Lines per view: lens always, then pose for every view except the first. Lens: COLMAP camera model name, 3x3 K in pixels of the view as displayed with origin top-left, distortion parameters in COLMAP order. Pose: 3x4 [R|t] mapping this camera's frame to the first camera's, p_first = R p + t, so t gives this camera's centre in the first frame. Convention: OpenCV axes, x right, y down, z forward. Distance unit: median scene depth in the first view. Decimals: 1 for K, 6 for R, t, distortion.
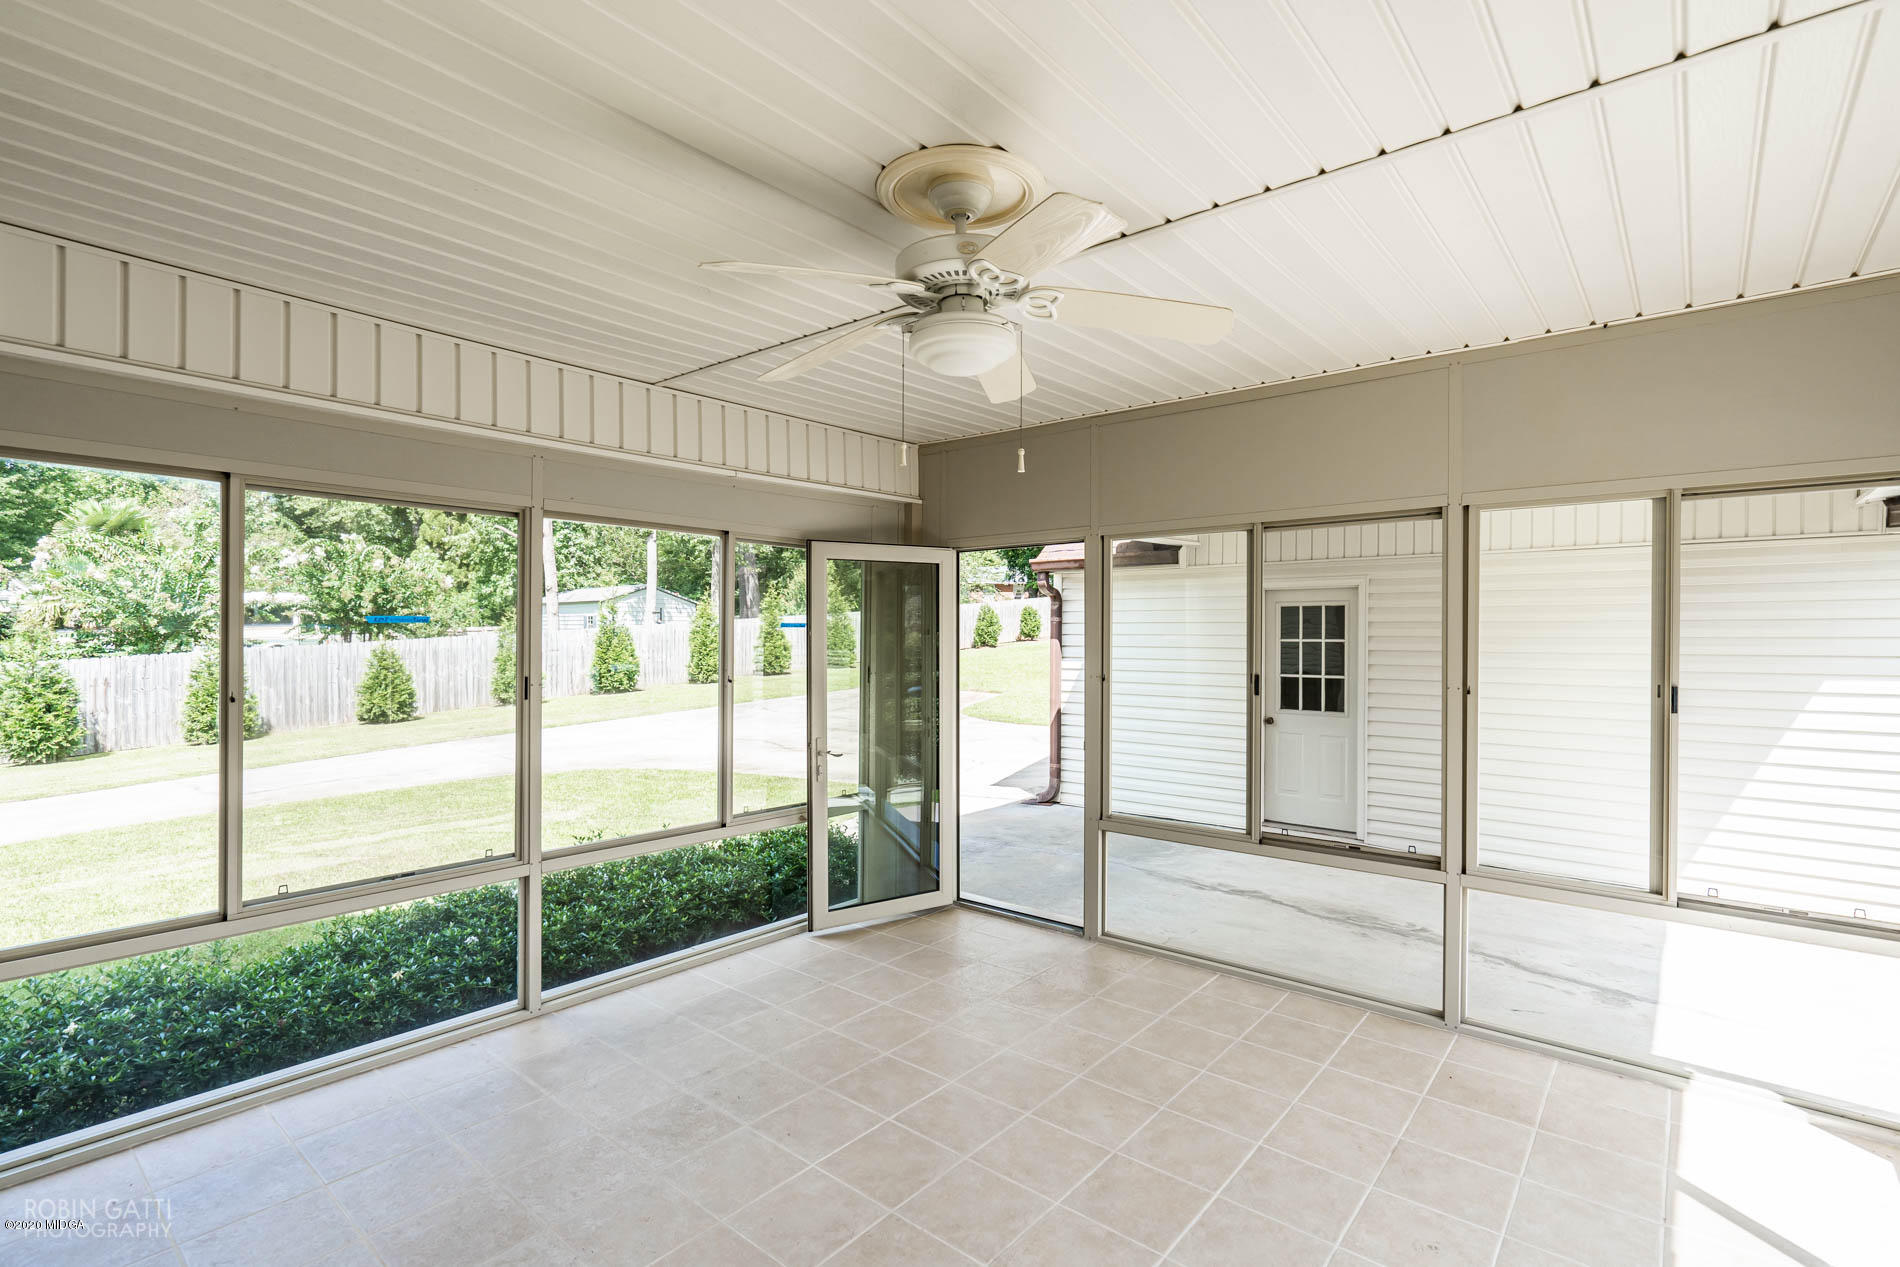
lens RADIAL K [[891.3, 0, 950.3], [0, 891.3, 643.1], [0, 0, 1]] dist [-0.000708, 0.001123]
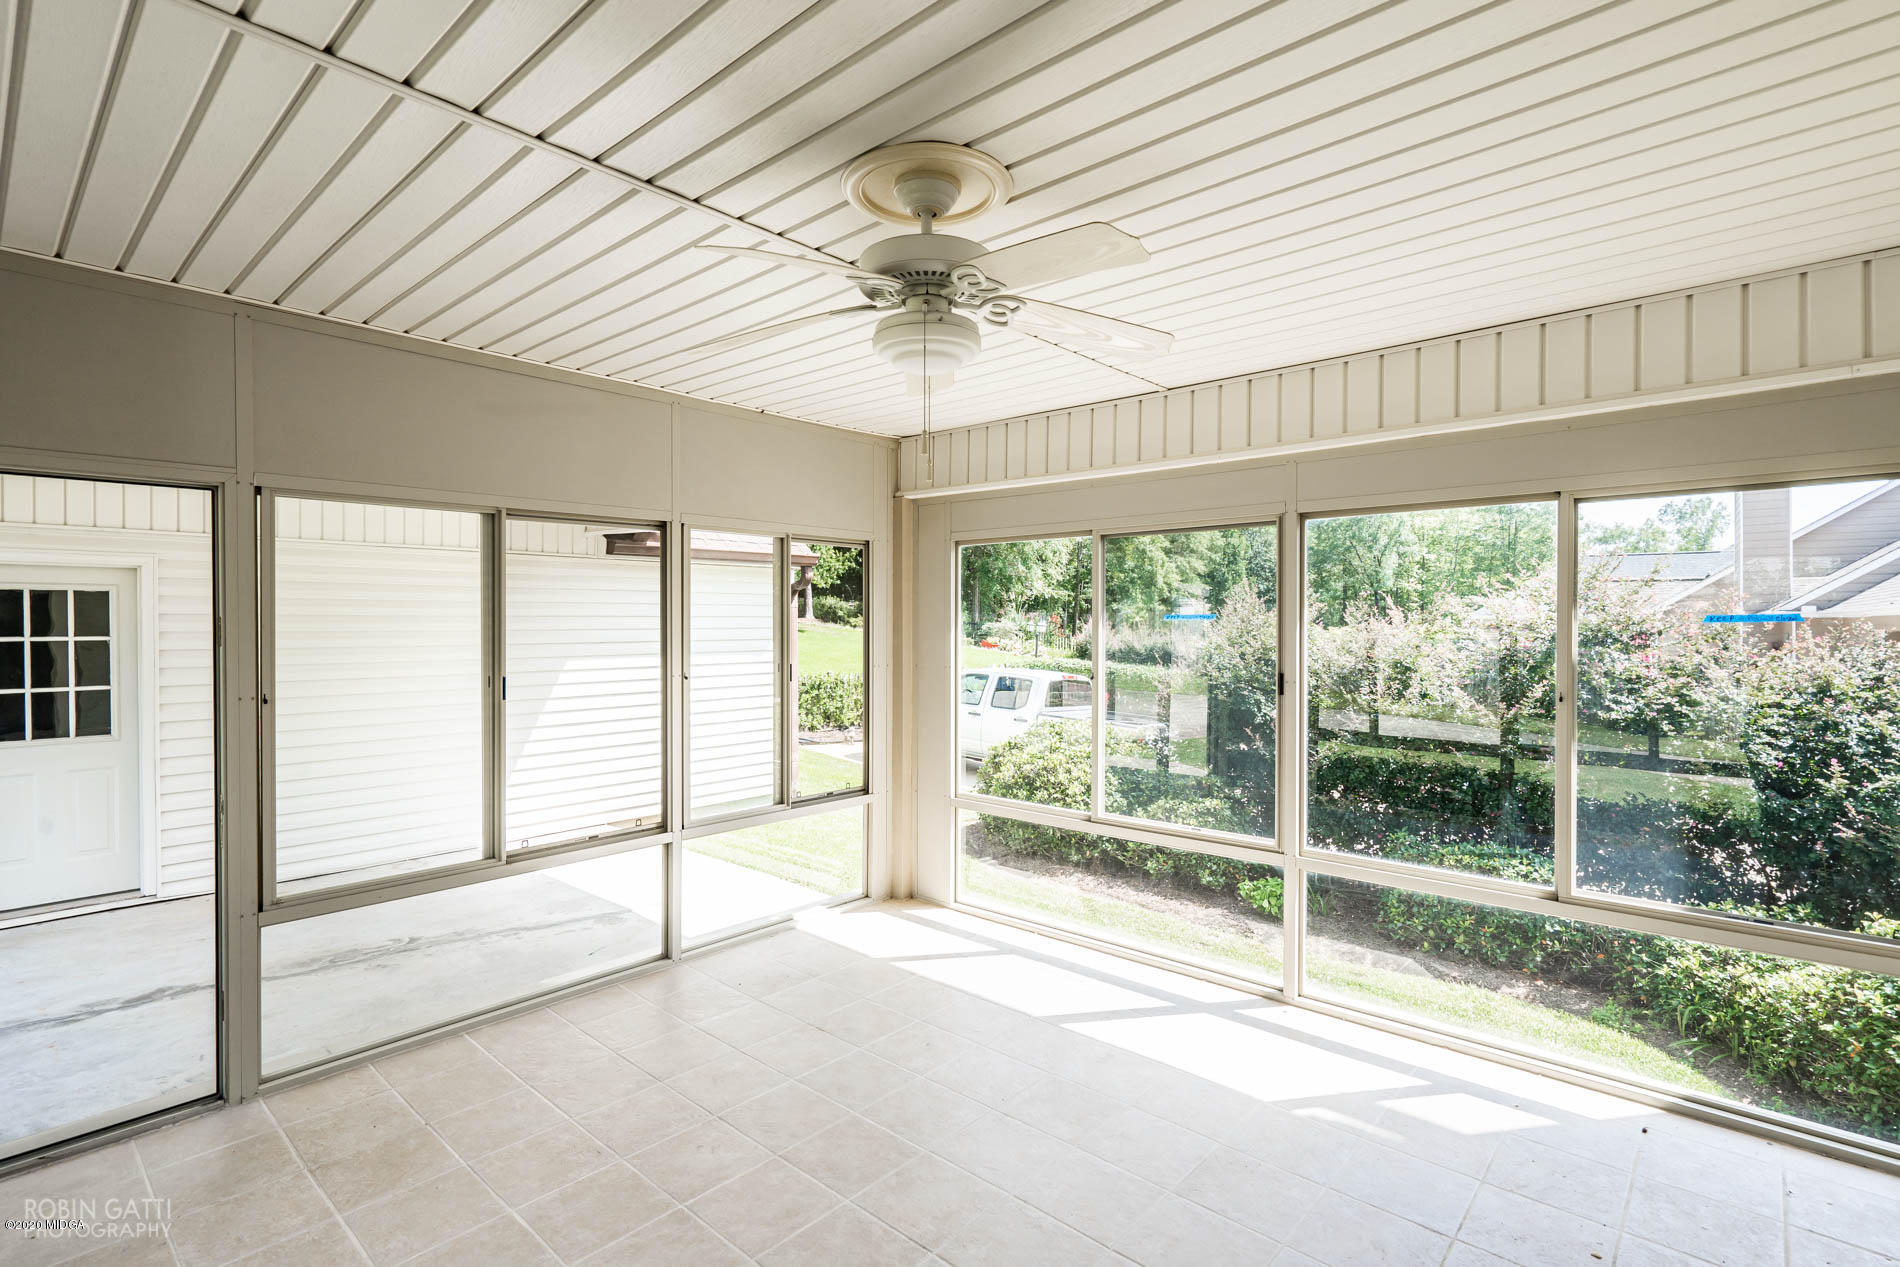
lens RADIAL K [[899.0, 0, 944.7], [0, 899.0, 625.9], [0, 0, 1]] dist [-0.001648, 0.000044]
pose [[0.040320, -0.002552, 0.999184, -0.402102], [0.013277, 0.999910, 0.002018, -0.008107], [-0.999099, 0.013184, 0.040351, 0.384081]]
